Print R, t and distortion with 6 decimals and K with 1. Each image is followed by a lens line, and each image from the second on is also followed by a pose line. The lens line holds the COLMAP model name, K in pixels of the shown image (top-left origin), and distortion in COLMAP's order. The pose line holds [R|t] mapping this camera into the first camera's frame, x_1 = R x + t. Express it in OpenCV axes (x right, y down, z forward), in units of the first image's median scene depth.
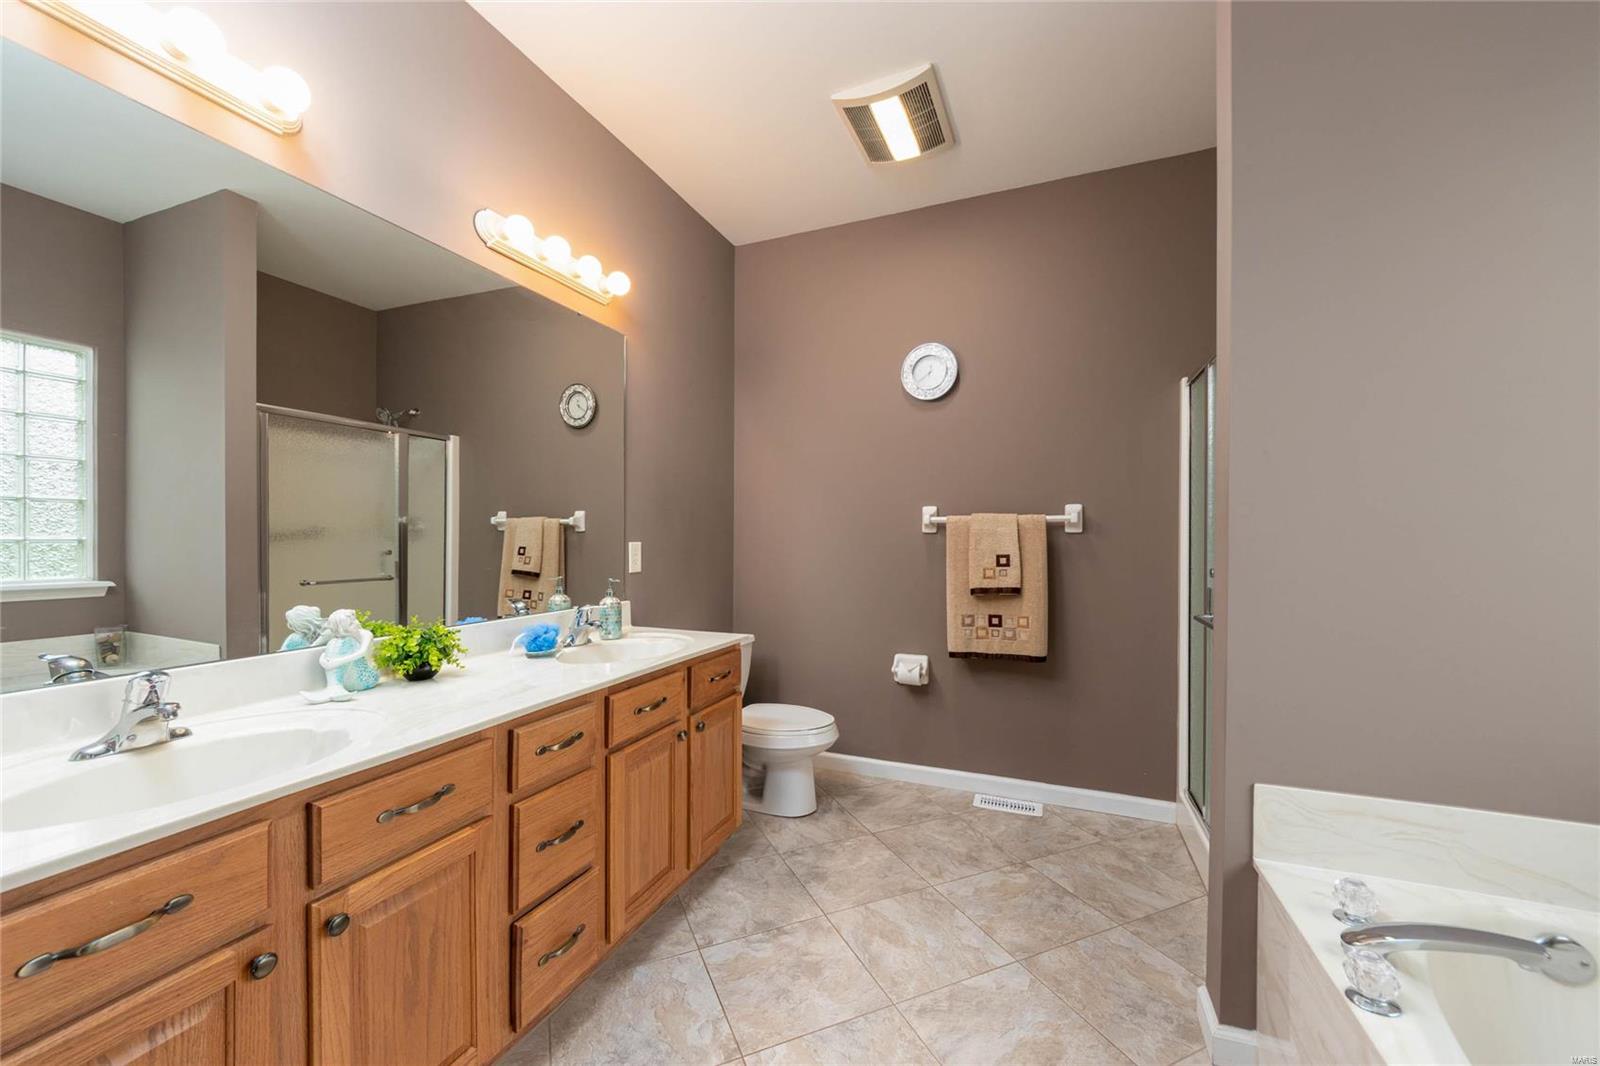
lens RADIAL K [[616.6, 0, 801.2], [0, 616.6, 537.0], [0, 0, 1]] dist [-0.015537, -0.001050]
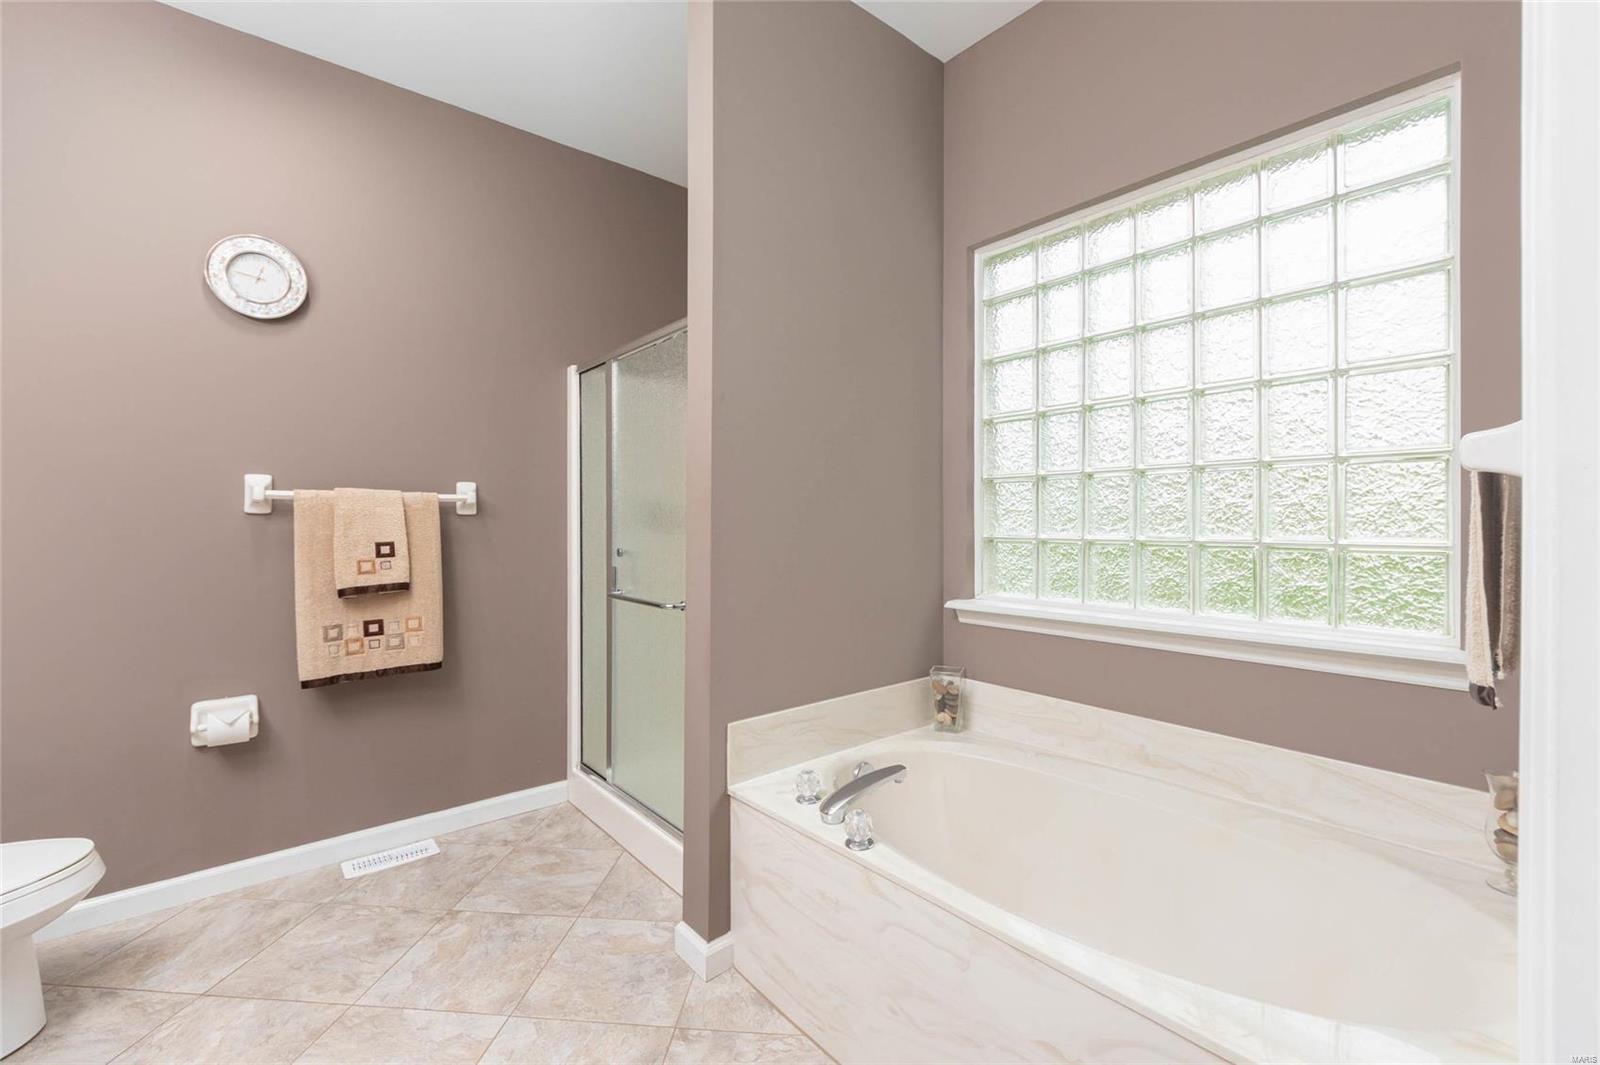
lens RADIAL K [[661.9, 0, 797.4], [0, 661.9, 525.4], [0, 0, 1]] dist [-0.002541, -0.001387]
pose [[0.464941, -0.006146, 0.885320, -0.179413], [0.003242, 0.999981, 0.005239, 0.004801], [-0.885336, 0.000435, 0.464952, 0.144579]]
